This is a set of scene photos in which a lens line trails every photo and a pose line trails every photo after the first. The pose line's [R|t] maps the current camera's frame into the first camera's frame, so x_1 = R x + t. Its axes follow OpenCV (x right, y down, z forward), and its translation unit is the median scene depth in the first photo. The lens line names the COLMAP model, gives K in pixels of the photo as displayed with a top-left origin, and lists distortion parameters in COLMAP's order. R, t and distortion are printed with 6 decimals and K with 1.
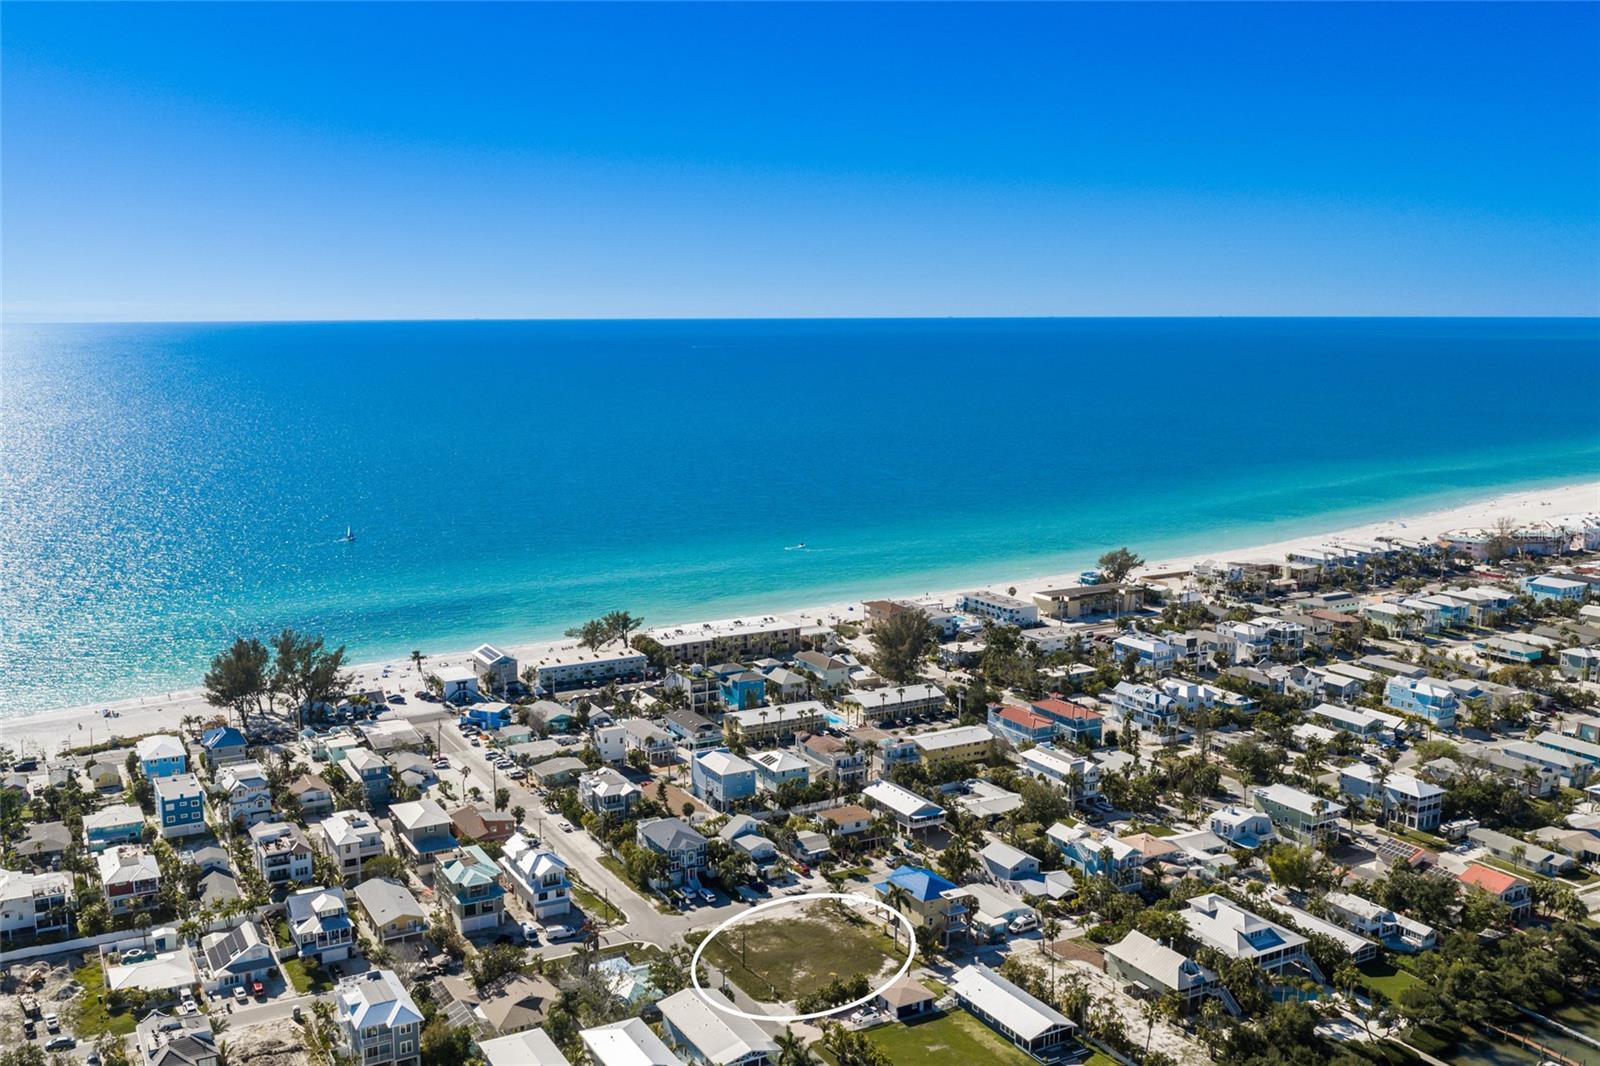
lens RADIAL K [[1374.3, 0, 708.6], [0, 1374.3, 532.0], [0, 0, 1]] dist [0.005434, -0.058153]
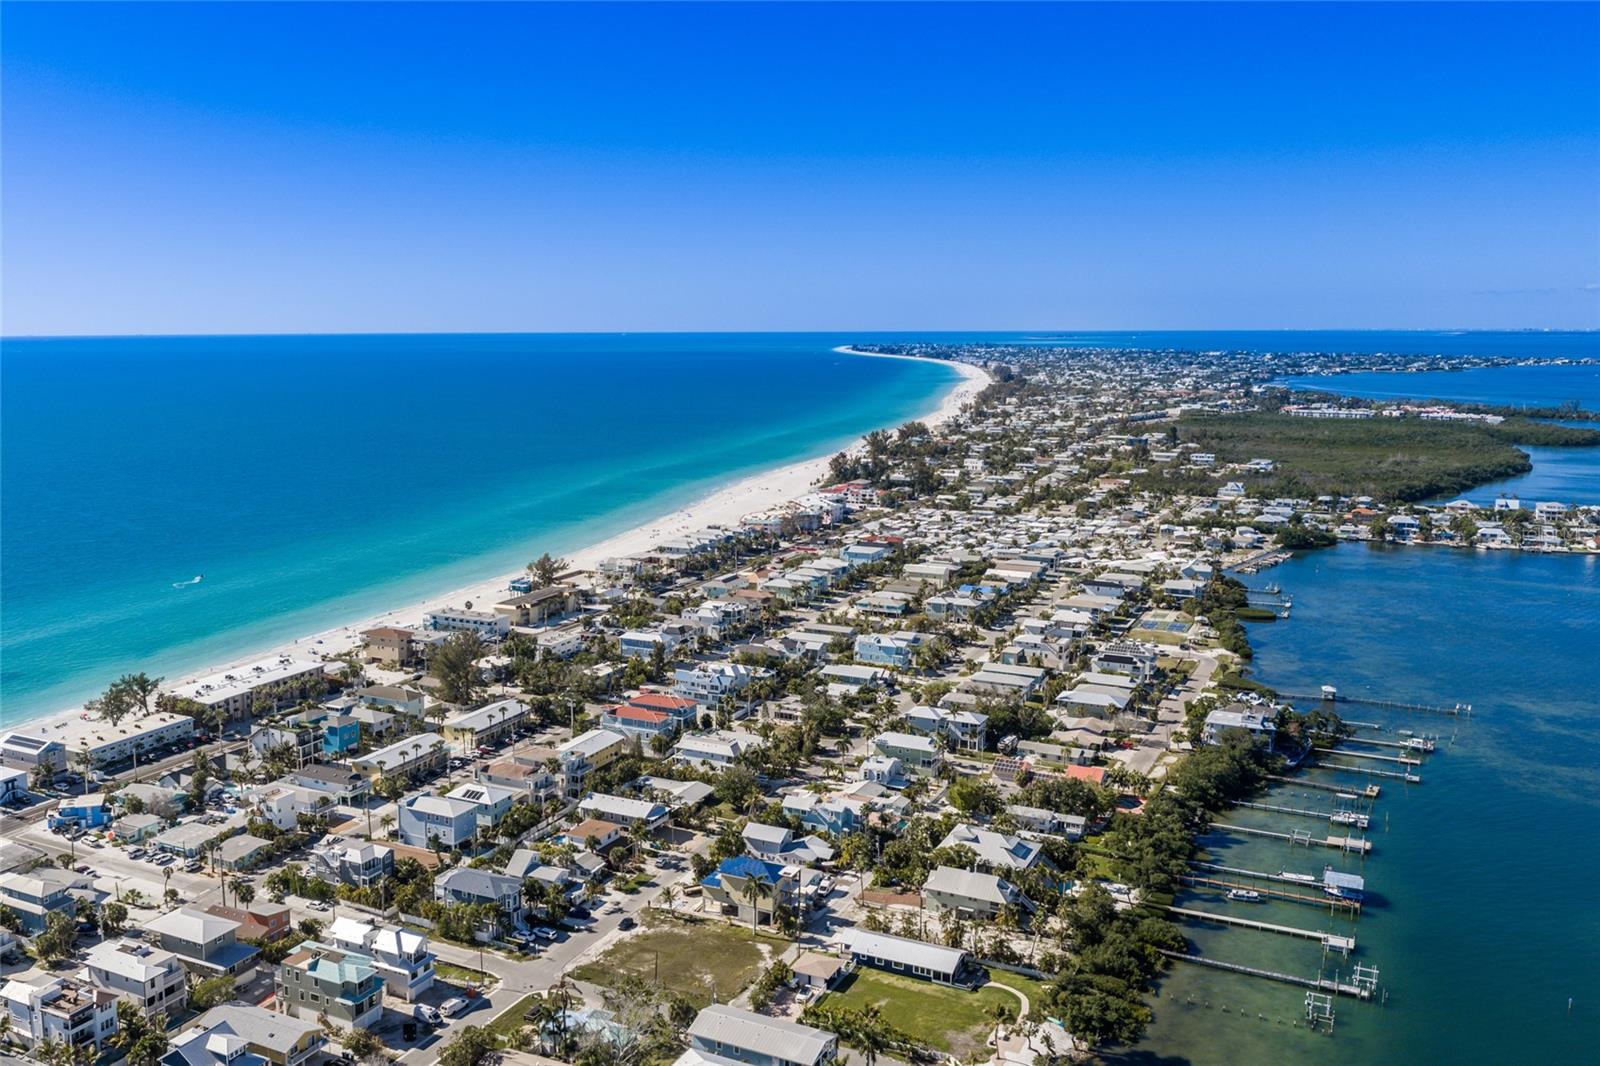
lens RADIAL K [[1374.3, 0, 708.6], [0, 1374.3, 532.0], [0, 0, 1]] dist [0.005434, -0.058153]
pose [[0.826468, -0.082362, 0.556926, -0.306573], [0.089283, 0.995897, 0.014785, -0.015627], [-0.555859, 0.037505, 0.830430, 0.088494]]
